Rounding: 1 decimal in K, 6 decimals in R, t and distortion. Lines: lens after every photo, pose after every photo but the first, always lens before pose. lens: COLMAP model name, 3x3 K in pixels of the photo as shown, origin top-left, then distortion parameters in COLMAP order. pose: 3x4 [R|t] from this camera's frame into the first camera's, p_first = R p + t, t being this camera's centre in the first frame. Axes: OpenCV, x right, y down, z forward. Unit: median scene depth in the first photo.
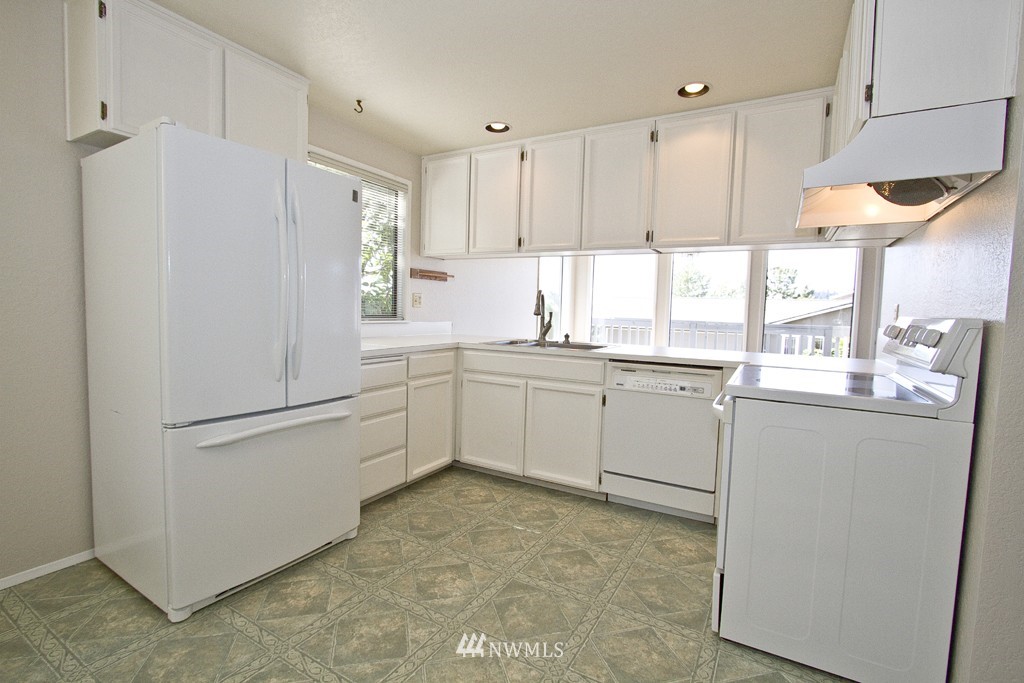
lens RADIAL K [[474.2, 0, 507.8], [0, 474.2, 339.8], [0, 0, 1]] dist [-0.012726, 0.002052]
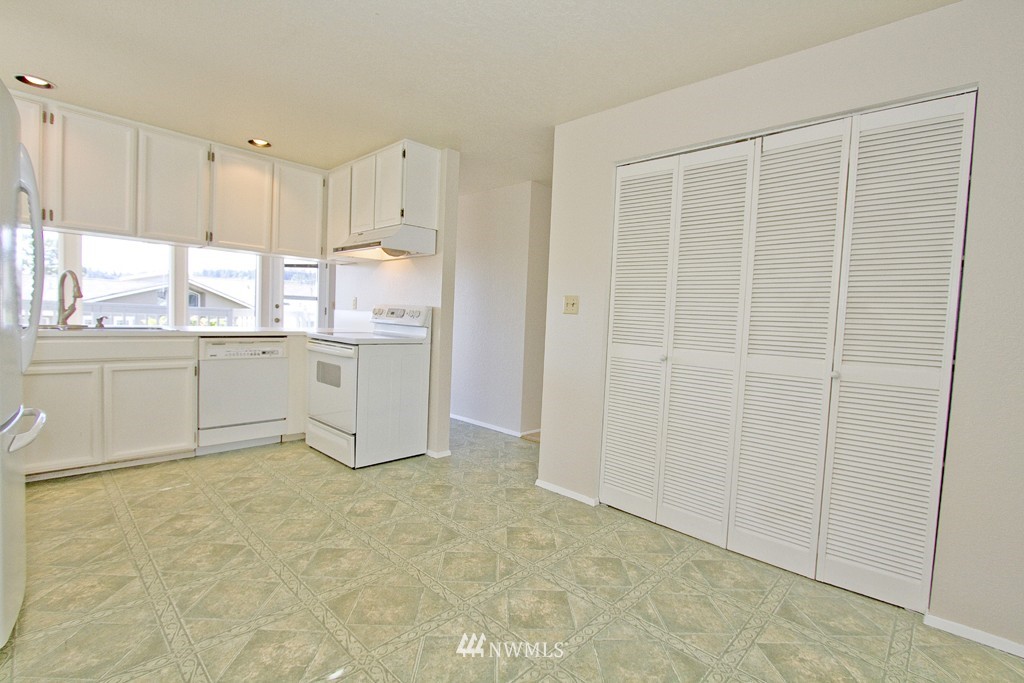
lens RADIAL K [[474.2, 0, 506.2], [0, 474.2, 340.5], [0, 0, 1]] dist [-0.012726, 0.002052]
pose [[0.244721, -0.068096, 0.967199, -0.772751], [0.028381, 0.997606, 0.063056, -0.002880], [-0.969178, 0.012018, 0.246067, -0.058461]]
